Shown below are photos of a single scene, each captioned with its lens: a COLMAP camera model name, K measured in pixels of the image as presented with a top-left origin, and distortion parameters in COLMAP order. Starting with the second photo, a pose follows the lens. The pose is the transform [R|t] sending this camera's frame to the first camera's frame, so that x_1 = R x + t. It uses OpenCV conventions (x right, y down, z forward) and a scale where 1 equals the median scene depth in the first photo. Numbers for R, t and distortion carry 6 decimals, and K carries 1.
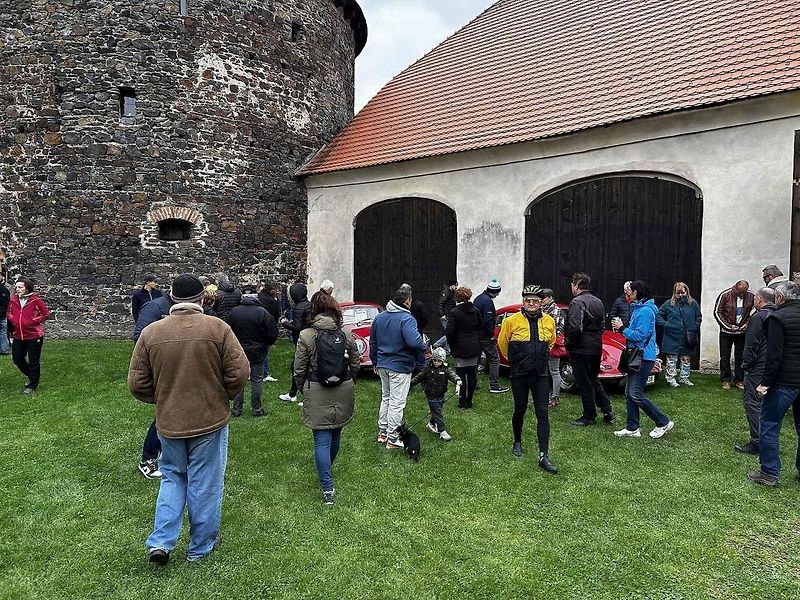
lens RADIAL K [[607.2, 0, 404.1], [0, 607.2, 302.8], [0, 0, 1]] dist [0.055751, -0.056209]
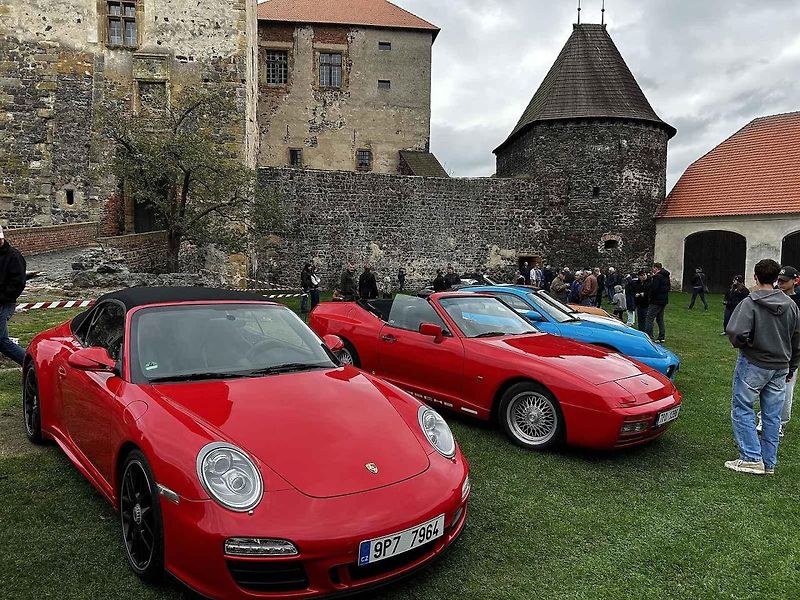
lens RADIAL K [[607.2, 0, 400.7], [0, 607.2, 306.1], [0, 0, 1]] dist [0.055751, -0.056209]
pose [[0.981707, 0.020079, -0.189334, -0.745481], [-0.012917, 0.999156, 0.038984, 0.041011], [0.189957, -0.035825, 0.981139, -1.564316]]
